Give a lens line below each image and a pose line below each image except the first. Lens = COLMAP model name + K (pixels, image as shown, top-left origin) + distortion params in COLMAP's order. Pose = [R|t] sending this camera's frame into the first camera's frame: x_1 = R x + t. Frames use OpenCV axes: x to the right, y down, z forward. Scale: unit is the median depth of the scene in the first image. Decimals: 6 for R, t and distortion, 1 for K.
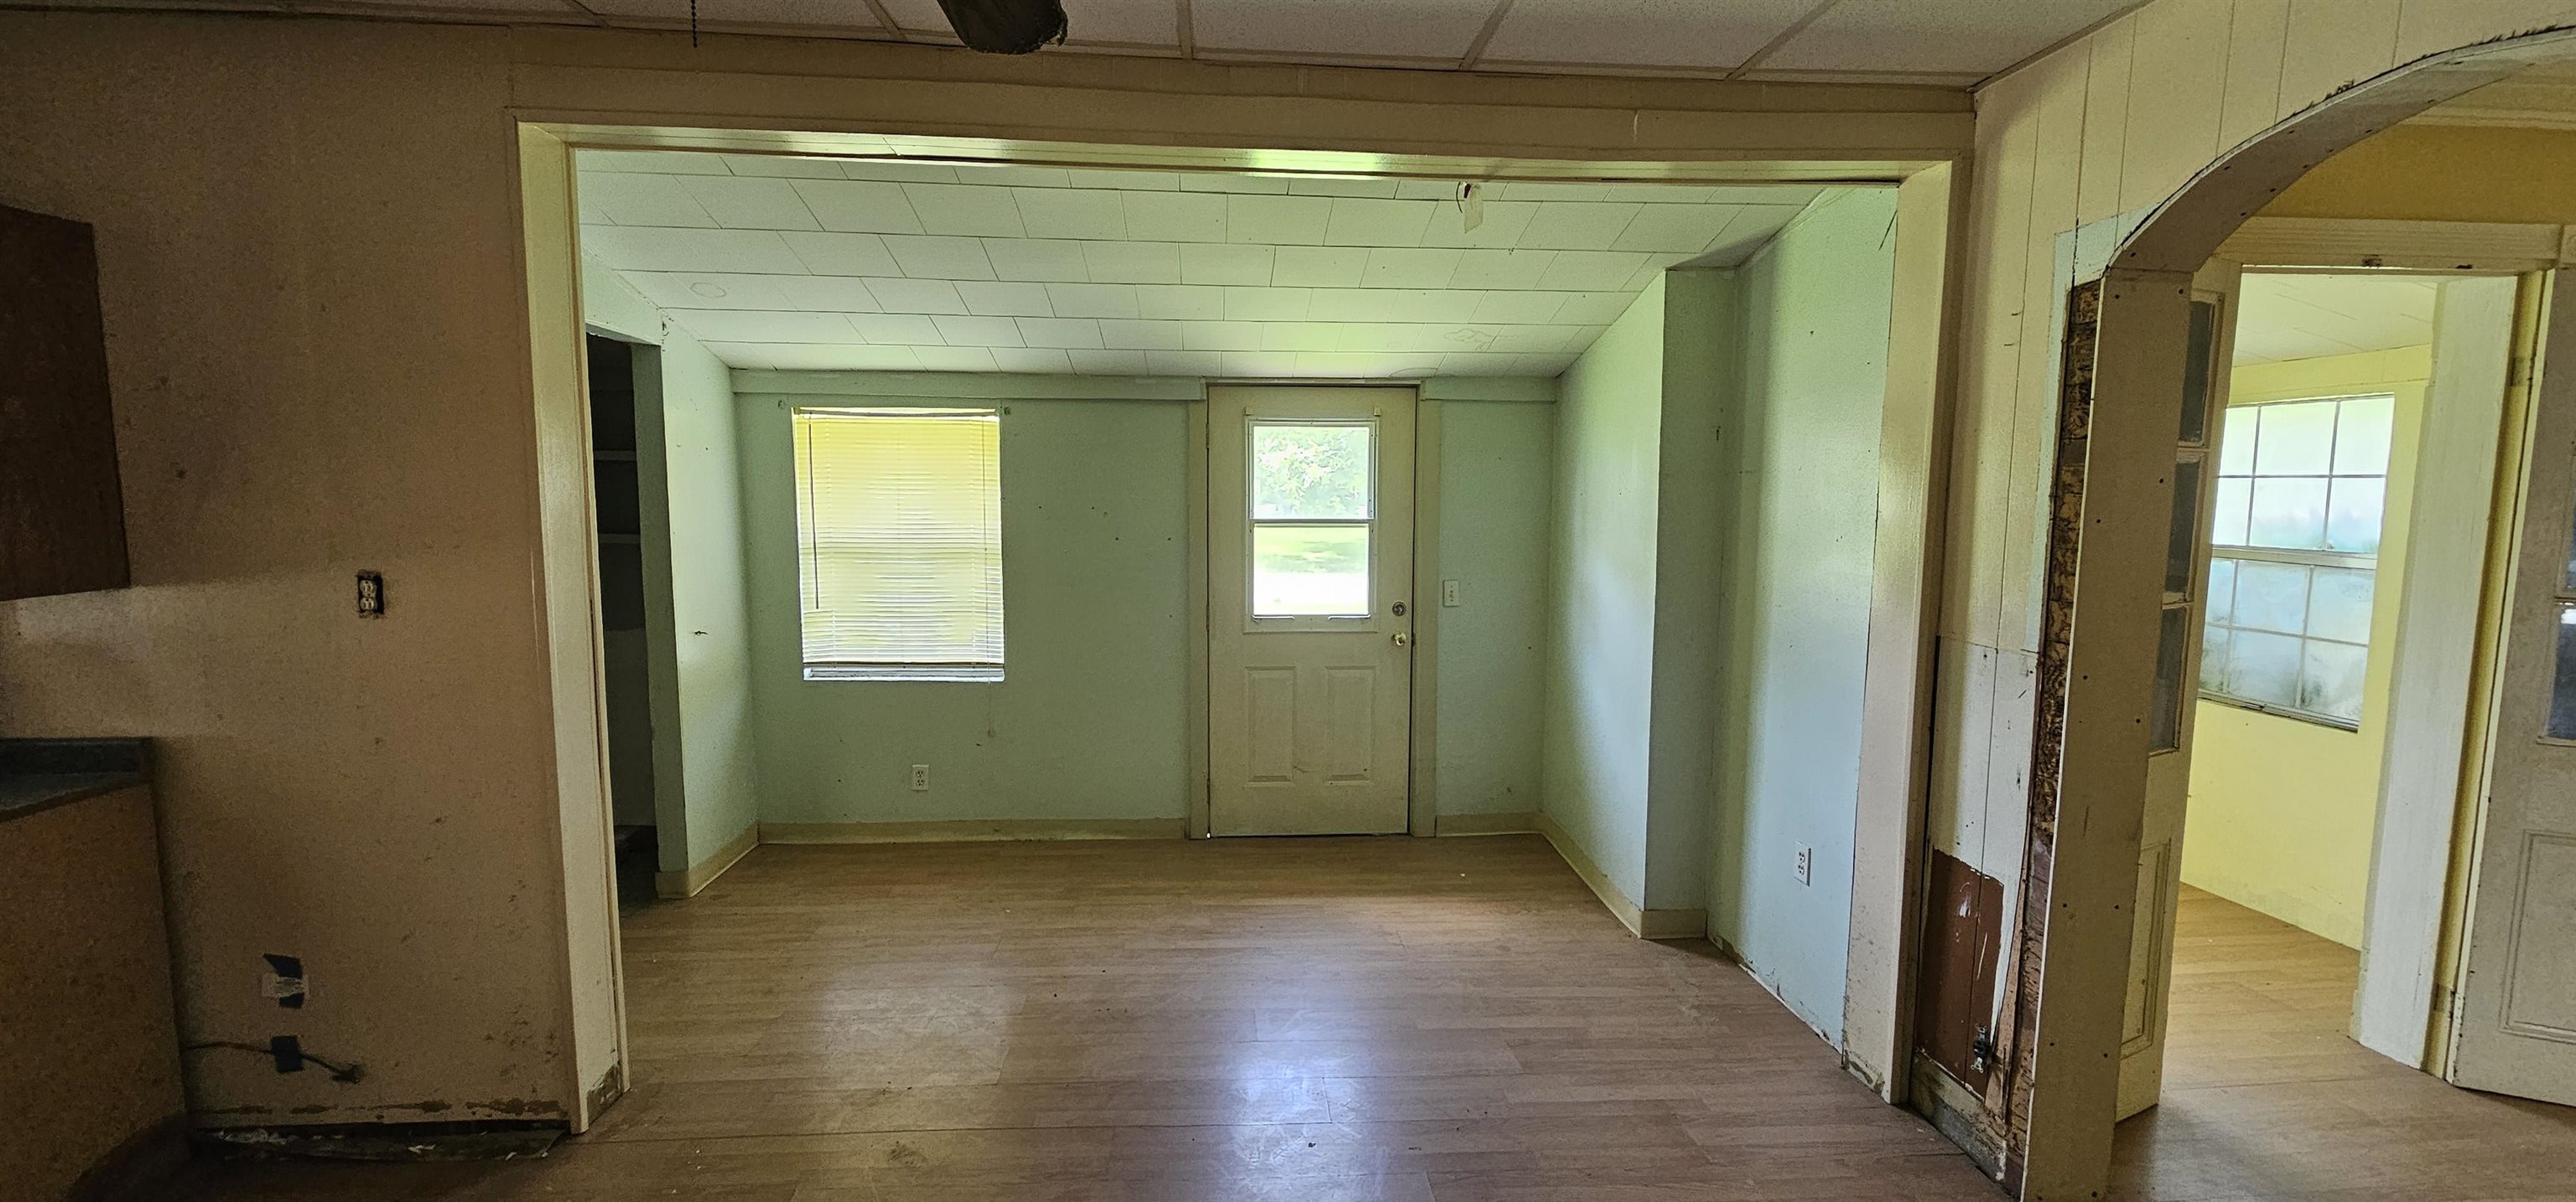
lens RADIAL K [[1054.4, 0, 1273.4], [0, 1054.4, 589.0], [0, 0, 1]] dist [-0.001086, 0.000308]
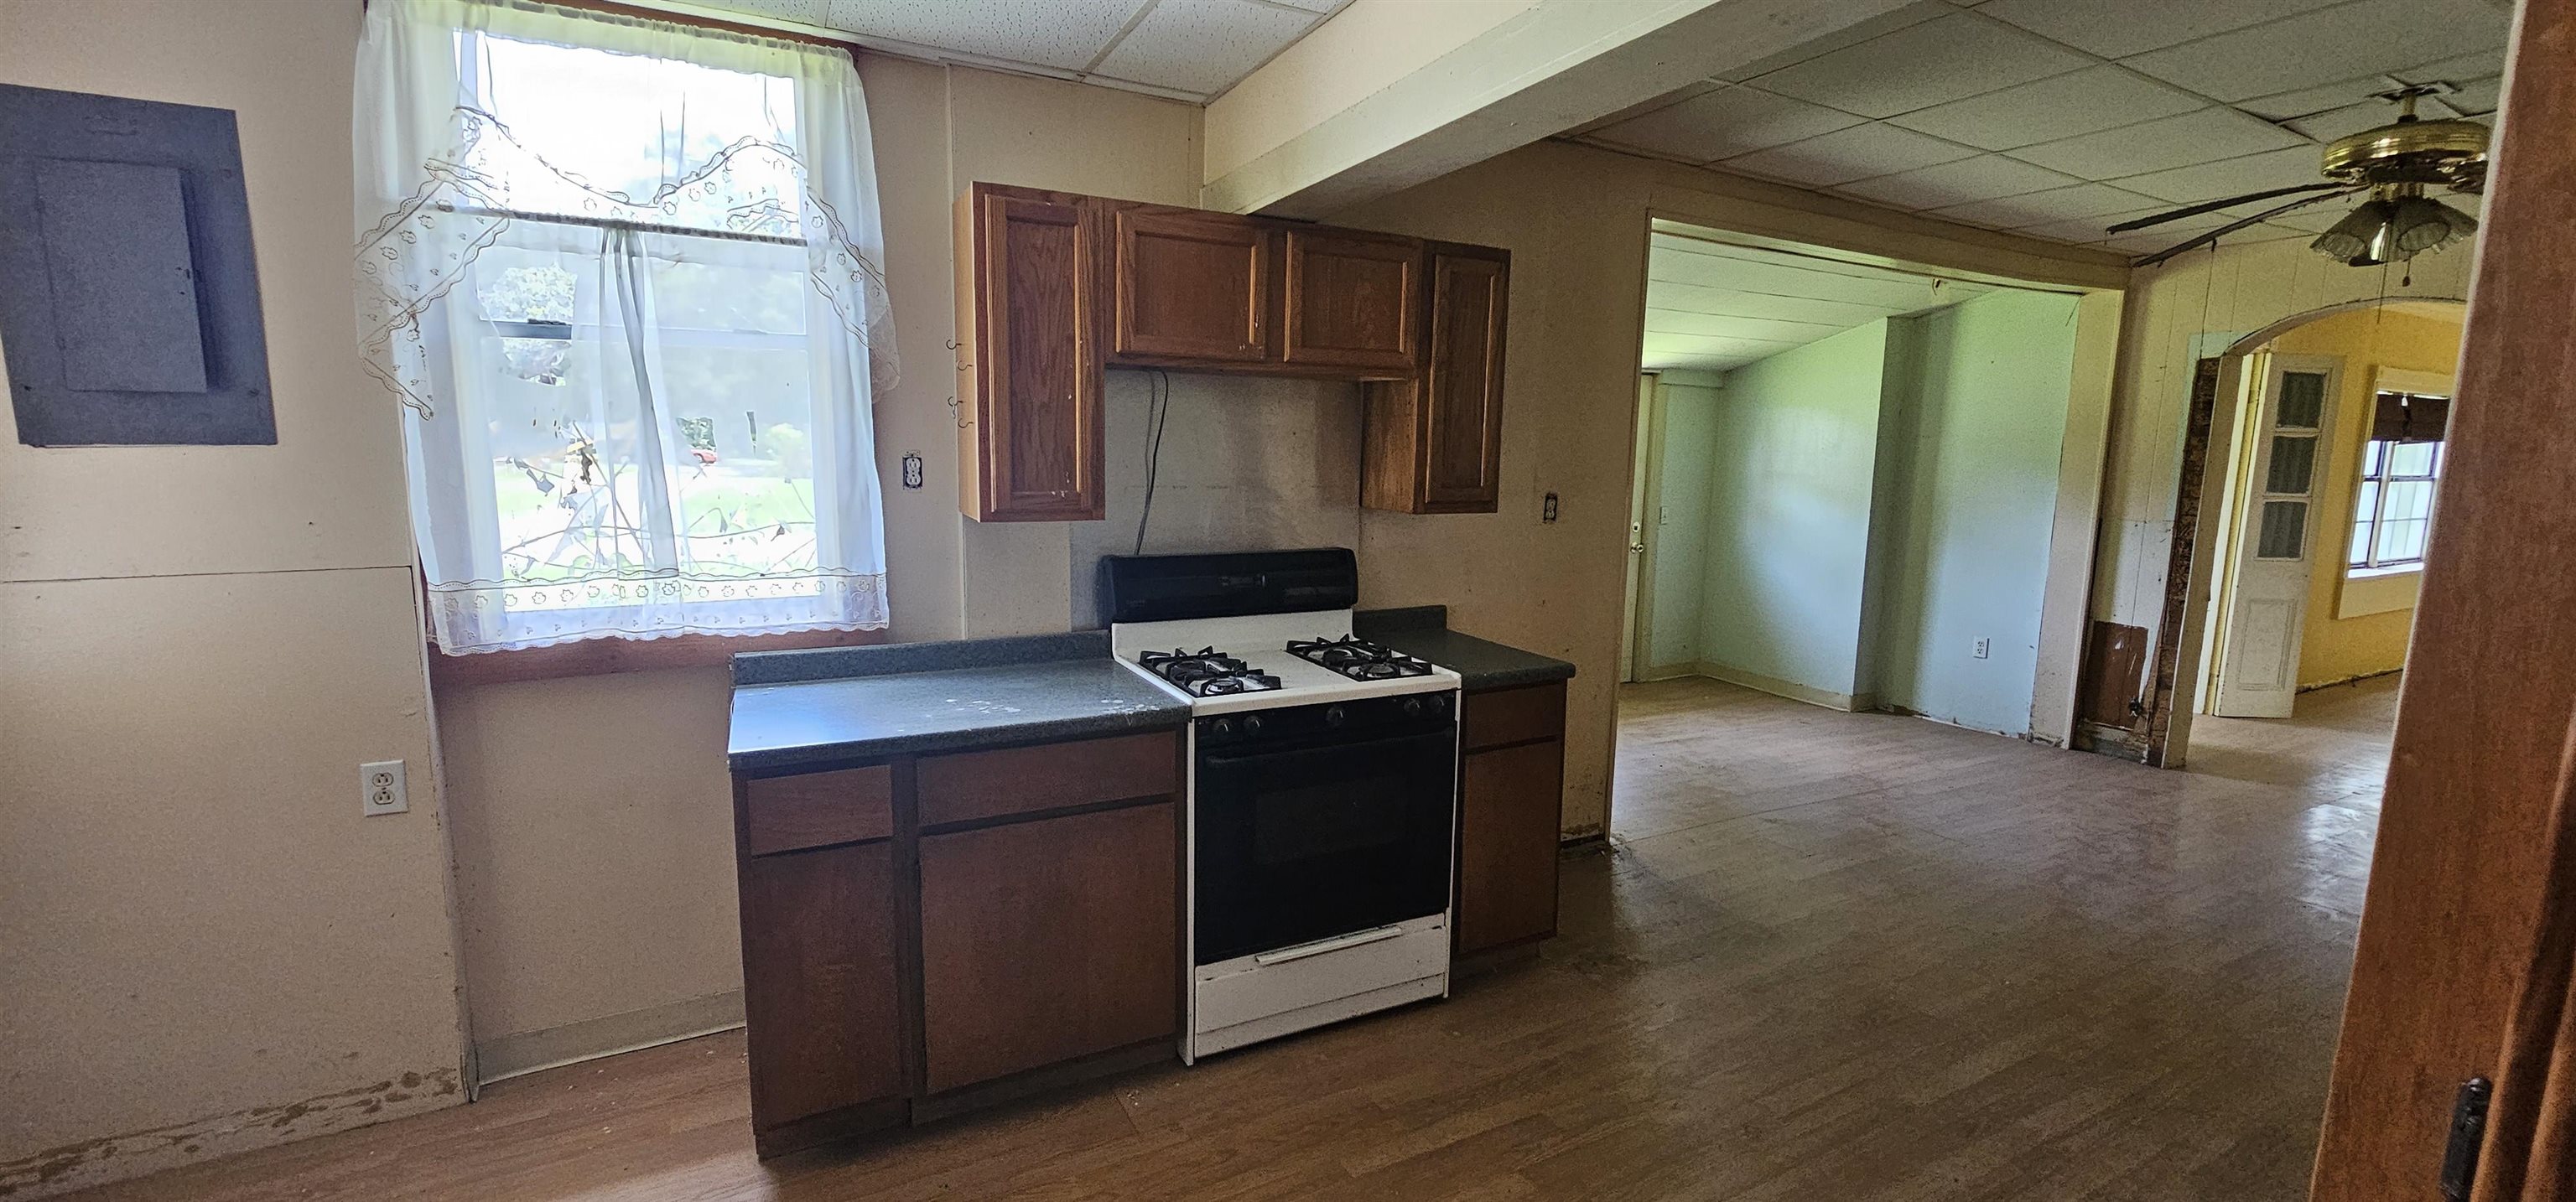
lens RADIAL K [[1054.4, 0, 1283.8], [0, 1054.4, 587.0], [0, 0, 1]] dist [-0.001086, 0.000308]
pose [[0.915049, -0.046542, 0.400648, -1.793320], [0.029937, 0.998417, 0.047610, 0.034380], [-0.402230, -0.031571, 0.914994, -0.276604]]
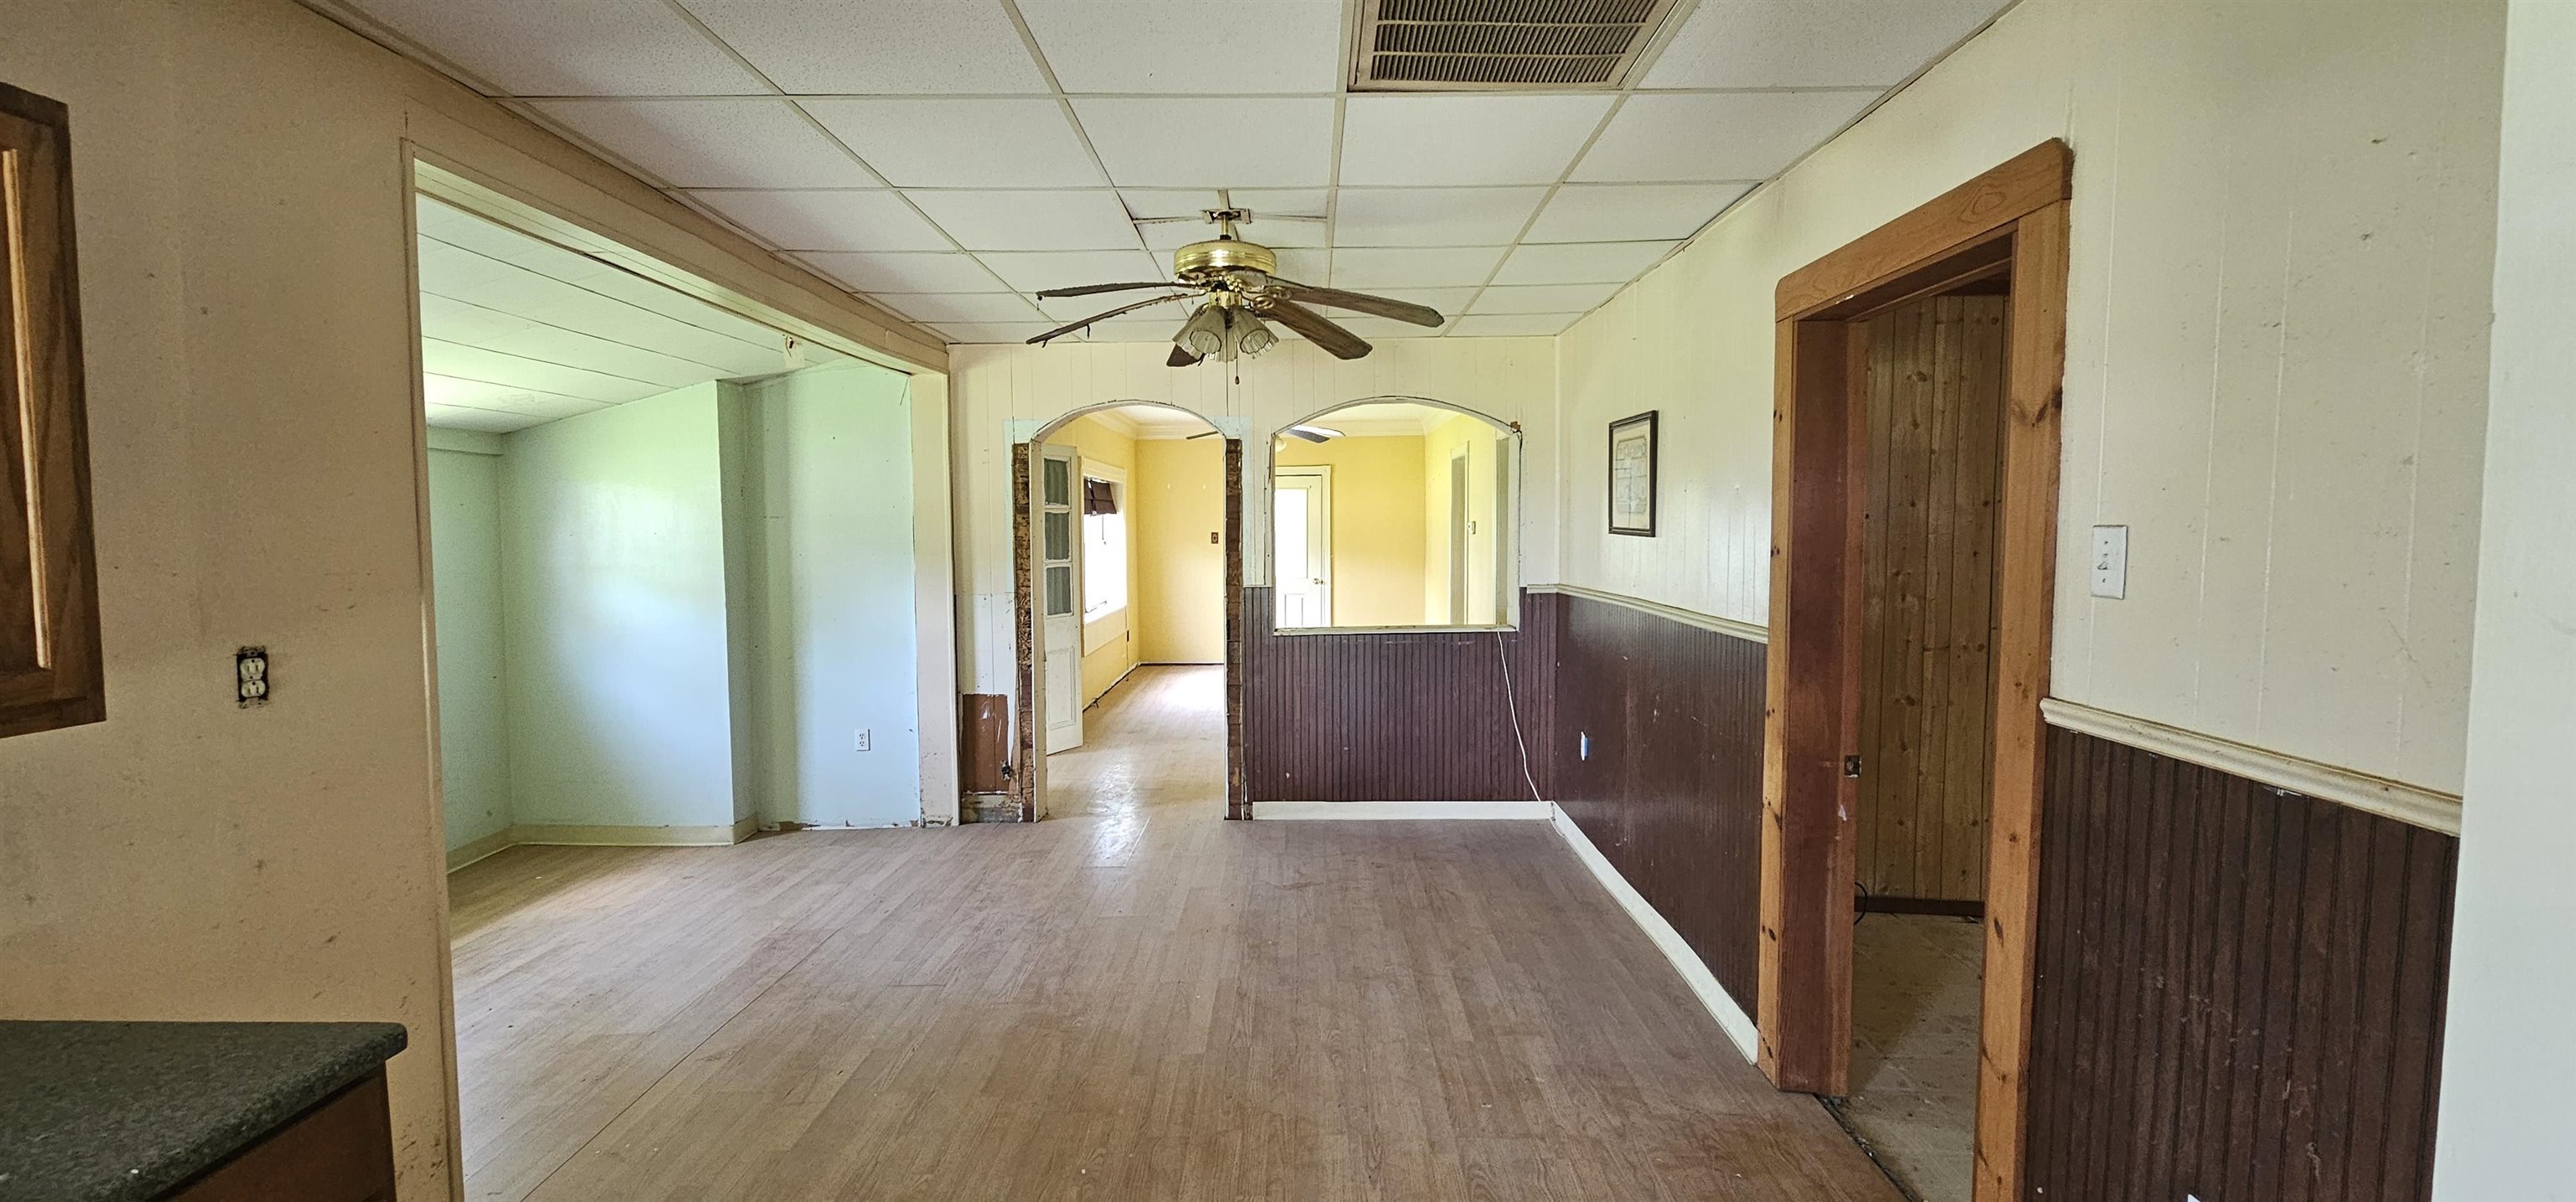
lens RADIAL K [[1054.4, 0, 1280.7], [0, 1054.4, 586.3], [0, 0, 1]] dist [-0.001086, 0.000308]
pose [[0.092448, -0.066969, 0.993463, -1.509726], [0.109610, 0.992356, 0.056694, -0.021807], [-0.989666, 0.103652, 0.099082, 0.145975]]
